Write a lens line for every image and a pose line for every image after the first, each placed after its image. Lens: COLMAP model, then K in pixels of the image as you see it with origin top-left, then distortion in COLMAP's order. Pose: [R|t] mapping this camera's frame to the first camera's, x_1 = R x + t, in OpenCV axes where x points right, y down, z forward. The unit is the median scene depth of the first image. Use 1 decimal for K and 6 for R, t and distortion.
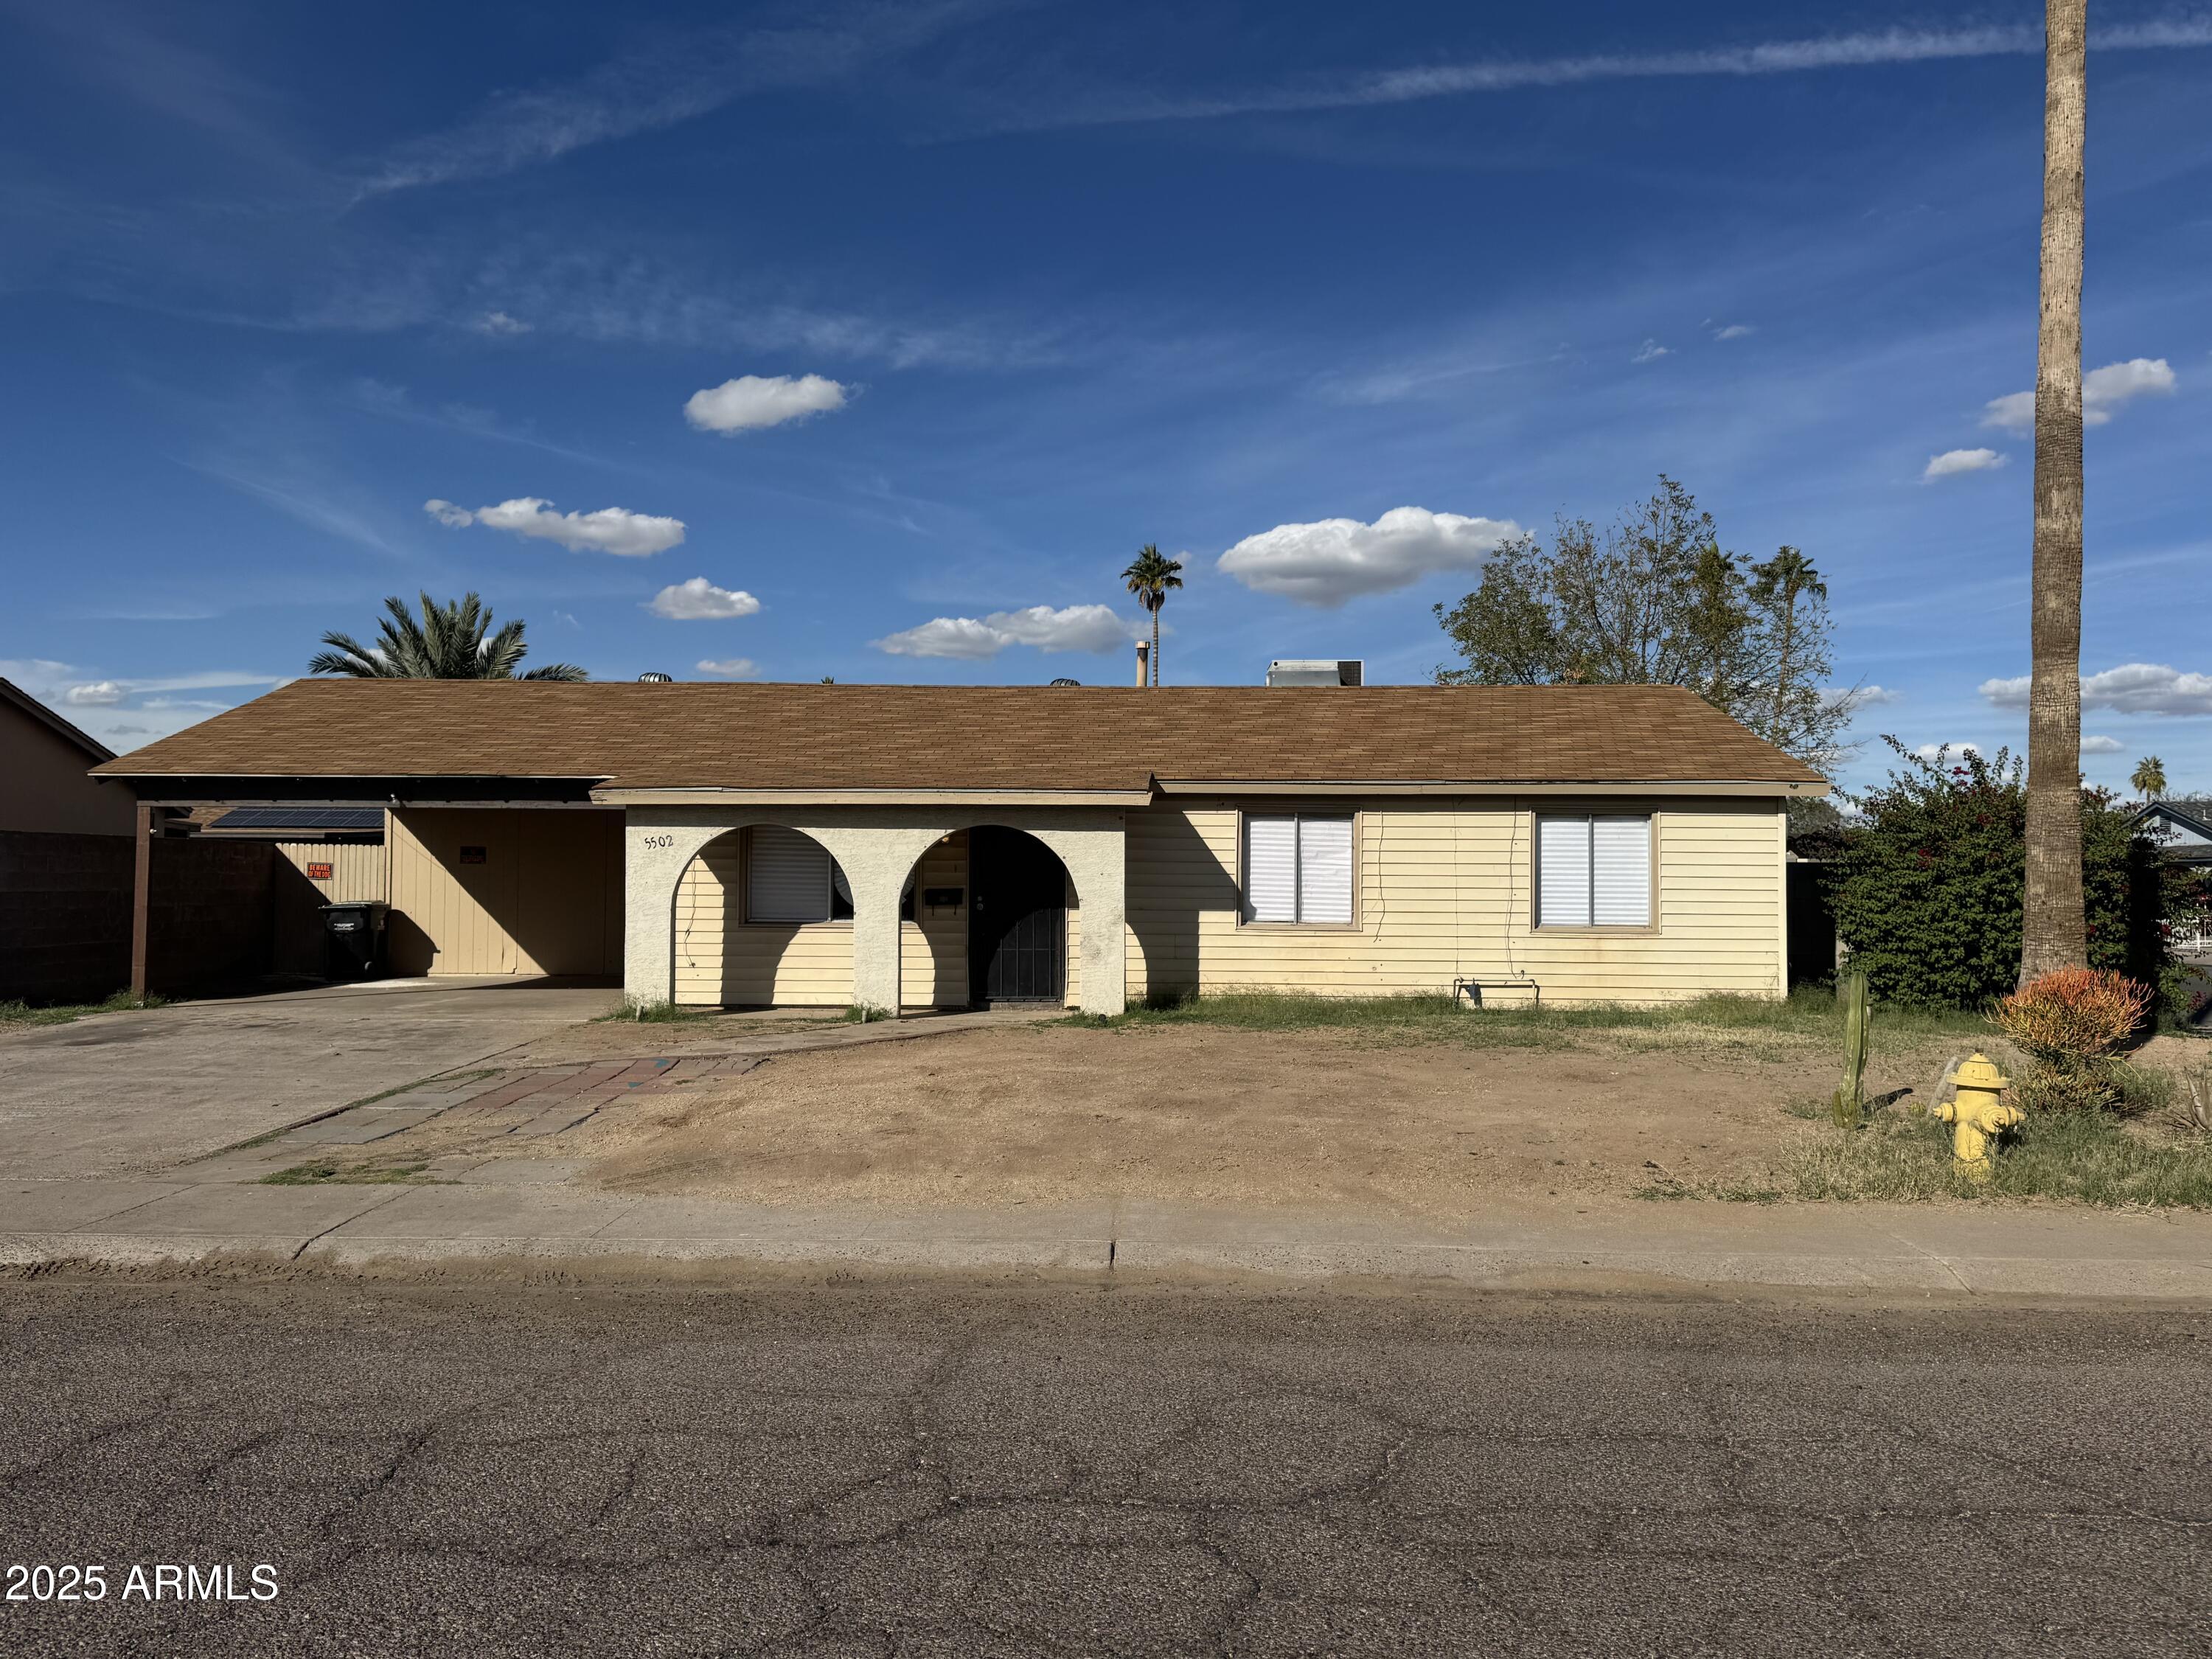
lens RADIAL K [[1632.9, 0, 1106.0], [0, 1632.9, 829.5], [0, 0, 1]] dist [0.118013, -0.220600]
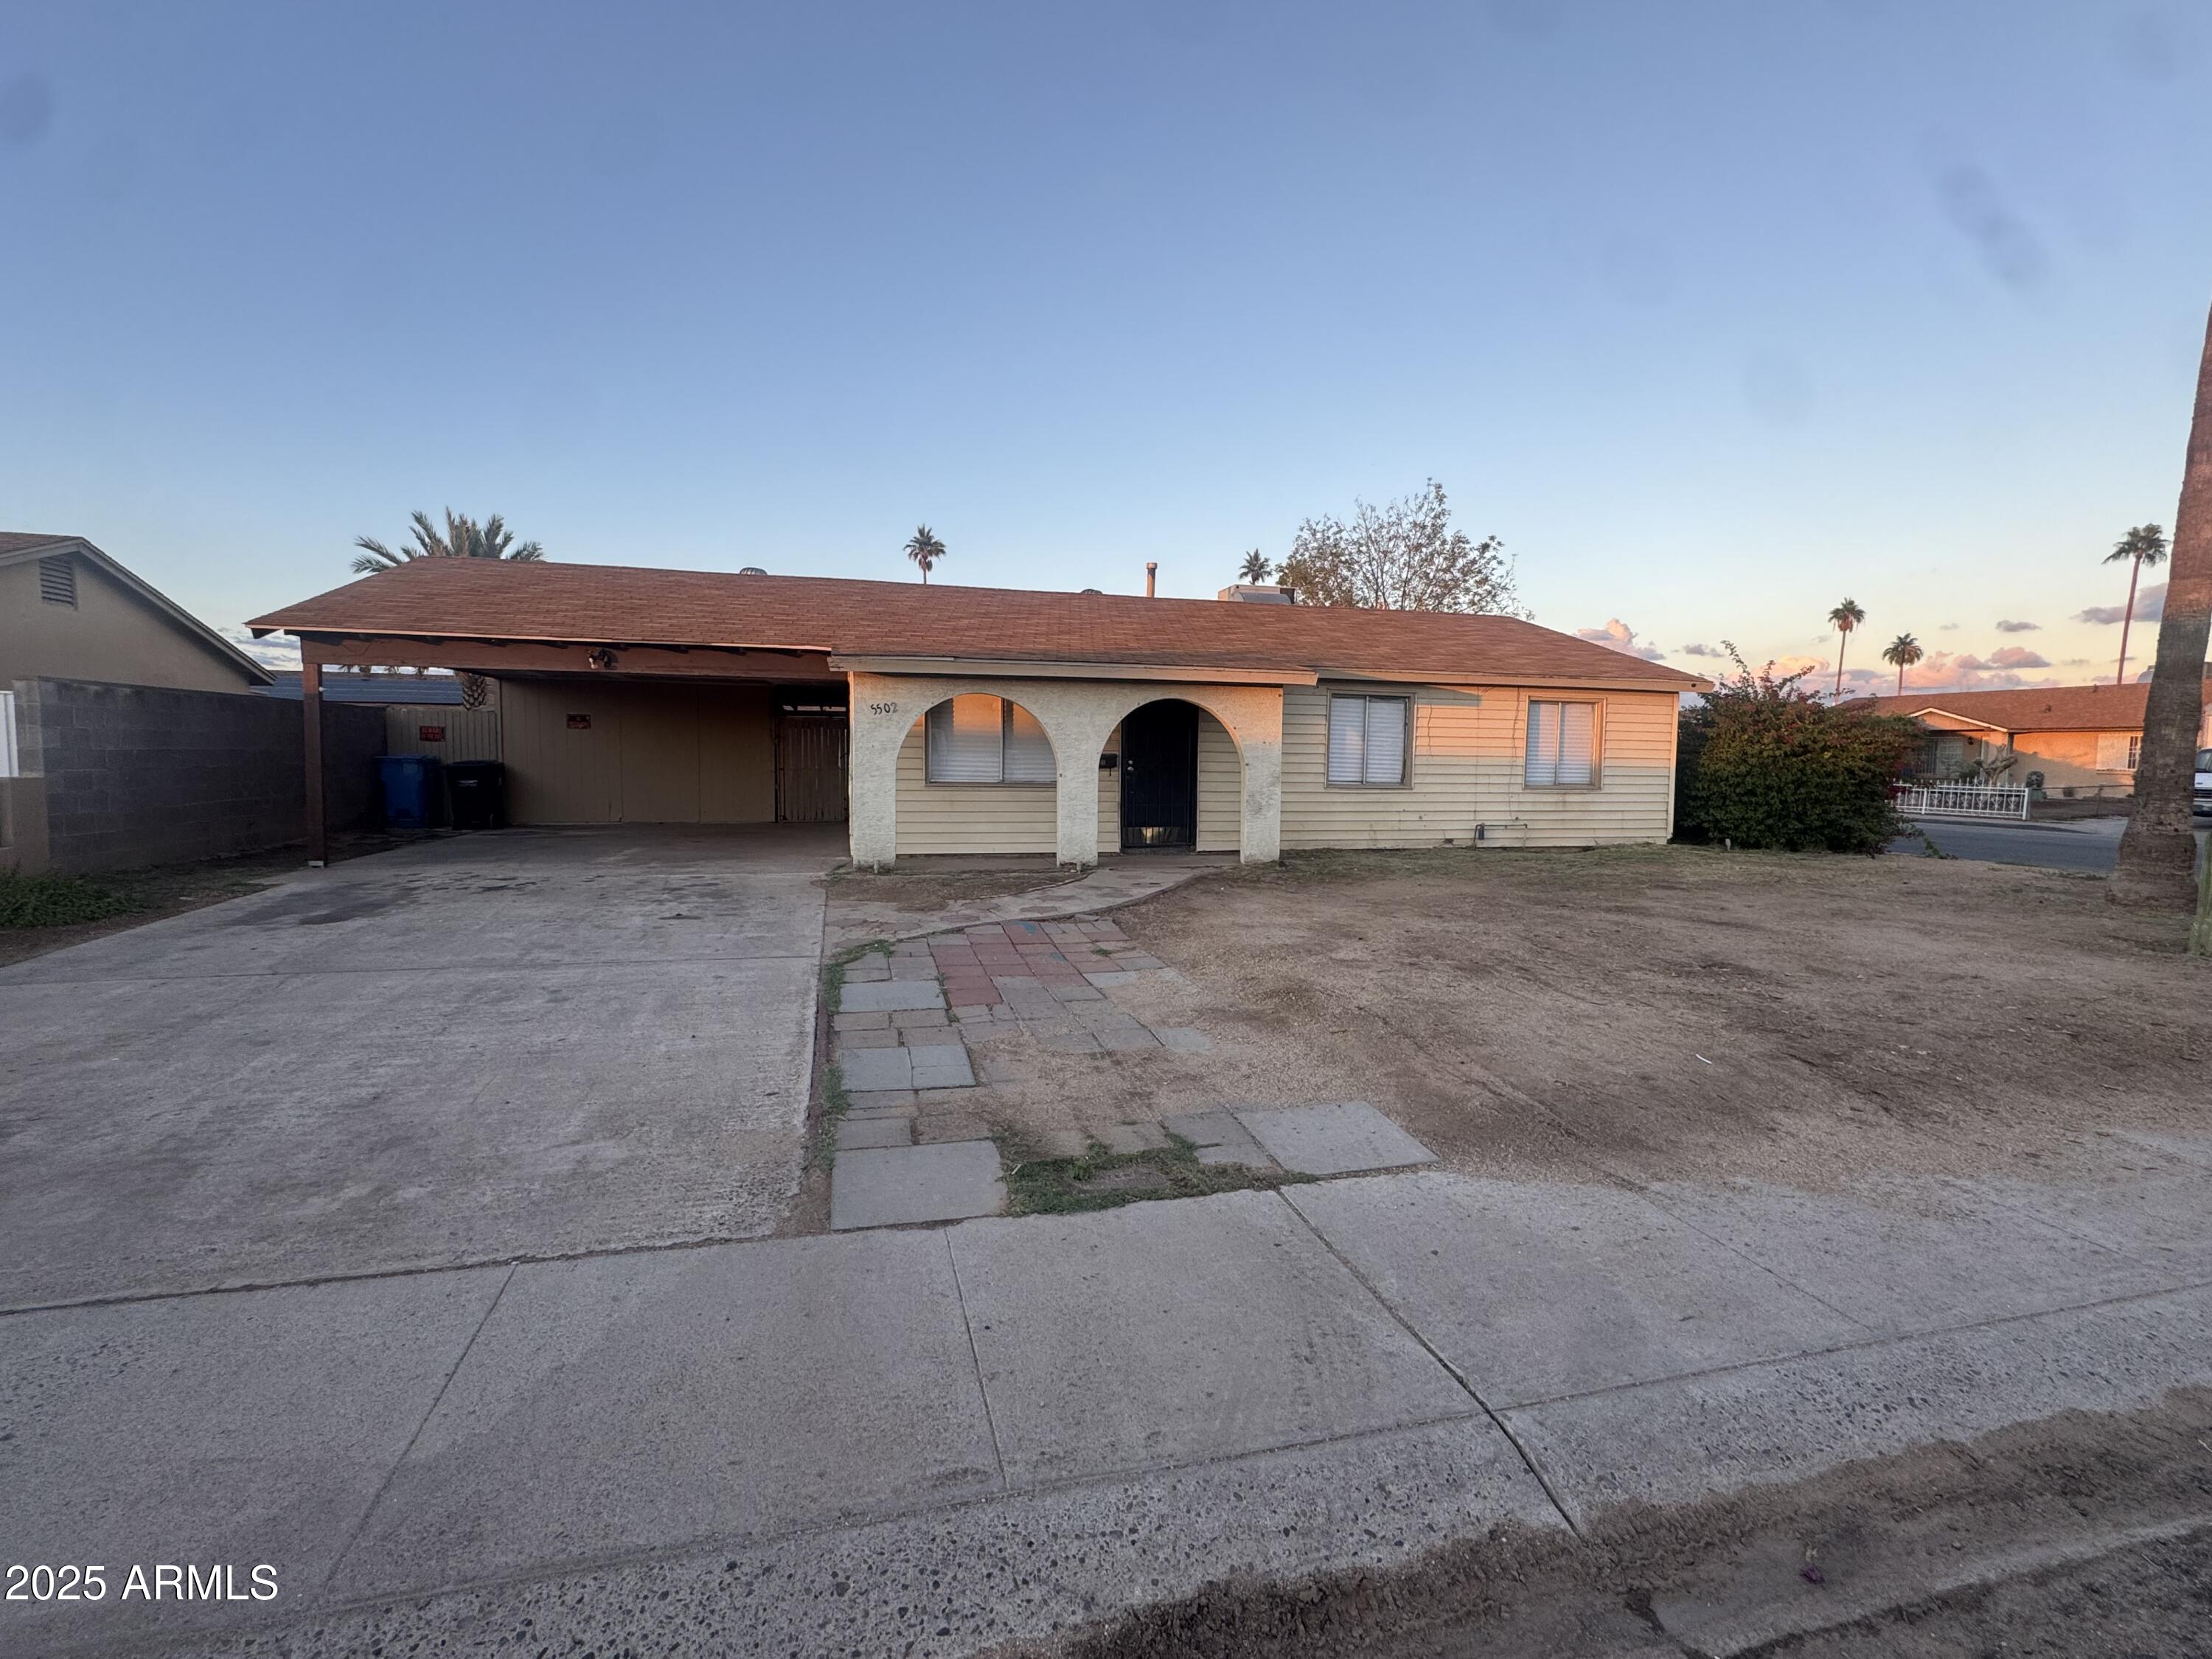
lens RADIAL K [[981.0, 0, 1106.0], [0, 981.0, 829.5], [0, 0, 1]] dist [0.000374, -0.000066]
pose [[0.966320, -0.013157, 0.257005, -0.277475], [-0.015877, 0.993742, 0.110569, 0.011987], [-0.256852, -0.110925, 0.960064, 0.314176]]
